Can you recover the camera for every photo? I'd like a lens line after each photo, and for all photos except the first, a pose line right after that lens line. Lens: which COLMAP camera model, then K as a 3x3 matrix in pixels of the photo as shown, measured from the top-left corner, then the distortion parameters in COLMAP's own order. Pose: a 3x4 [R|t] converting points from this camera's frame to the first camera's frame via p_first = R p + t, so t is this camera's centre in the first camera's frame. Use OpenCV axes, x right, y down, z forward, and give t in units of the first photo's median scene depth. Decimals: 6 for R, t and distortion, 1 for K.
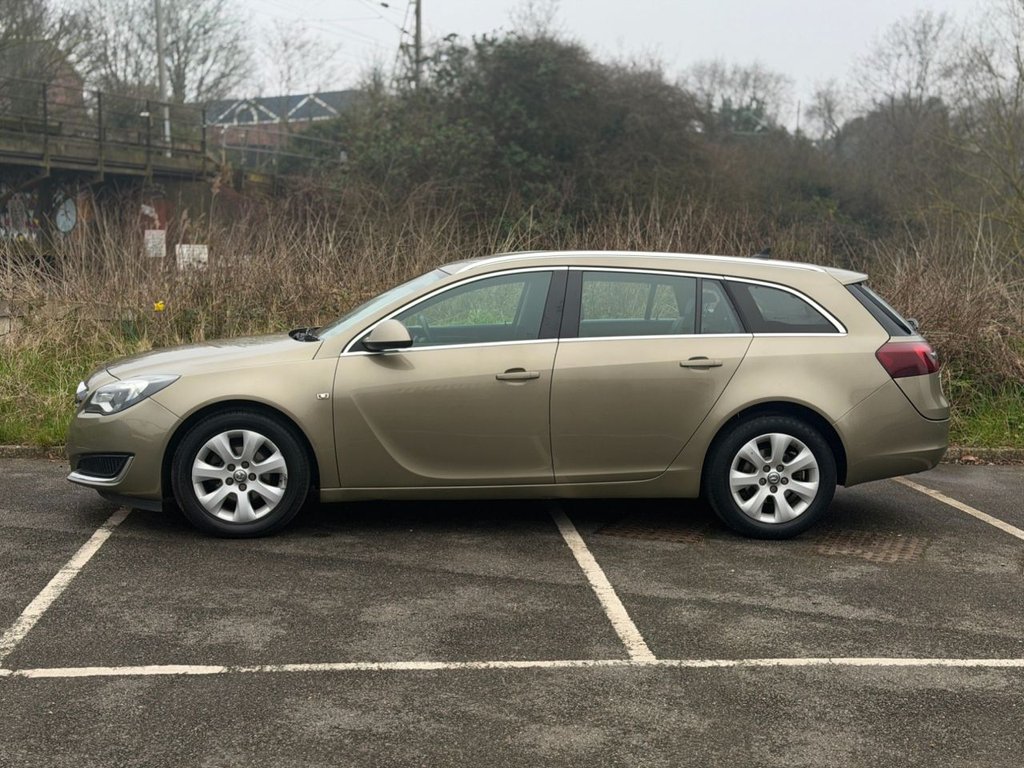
lens RADIAL K [[1423.1, 0, 512.0], [0, 1423.1, 384.0], [0, 0, 1]] dist [0.152915, -0.208783]
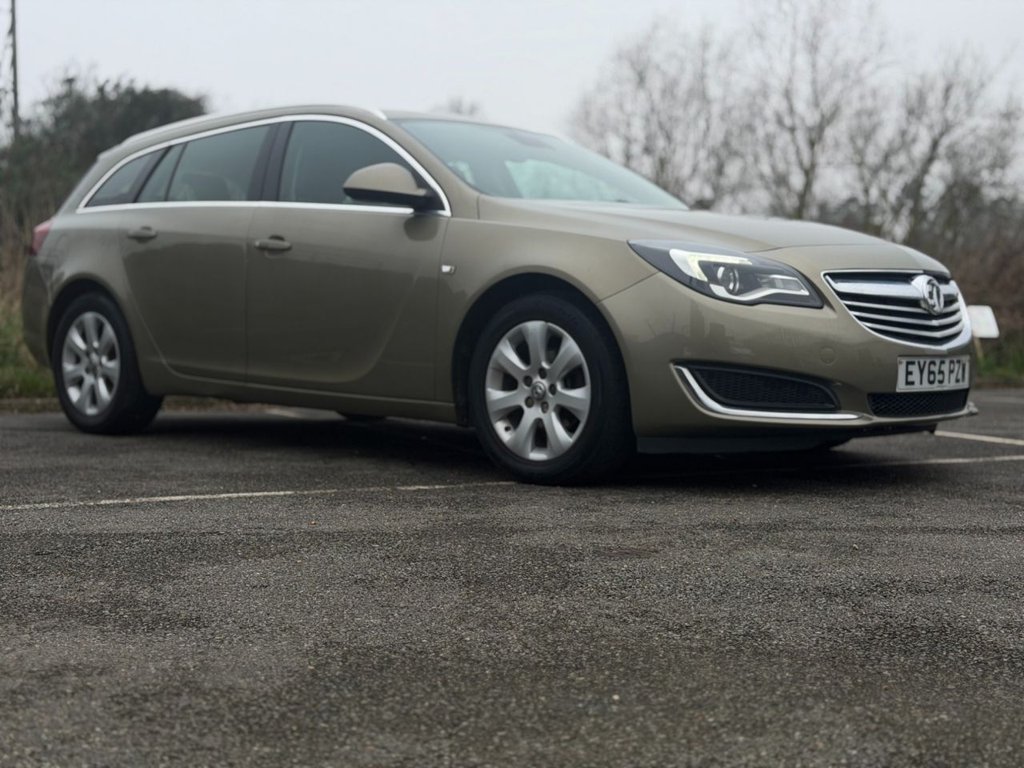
lens RADIAL K [[1426.6, 0, 515.8], [0, 1426.6, 386.2], [0, 0, 1]] dist [0.167027, -0.283411]
pose [[0.941805, -0.031867, 0.334647, -0.364925], [0.051241, 0.997473, -0.049222, 0.088858], [-0.332232, 0.063505, 0.941057, 0.044113]]
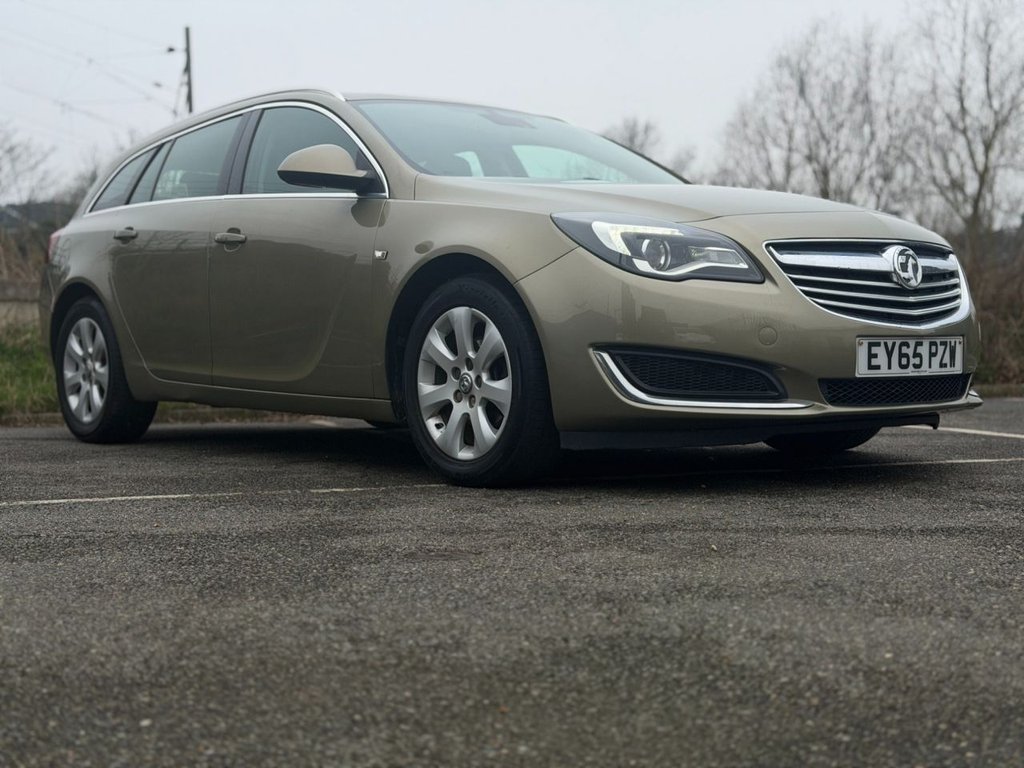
lens RADIAL K [[1426.6, 0, 515.8], [0, 1426.6, 386.2], [0, 0, 1]] dist [0.167027, -0.283411]
pose [[0.977224, -0.040263, 0.208356, -0.277103], [0.056388, 0.995807, -0.072036, 0.099897], [-0.204582, 0.082144, 0.975397, 0.063300]]
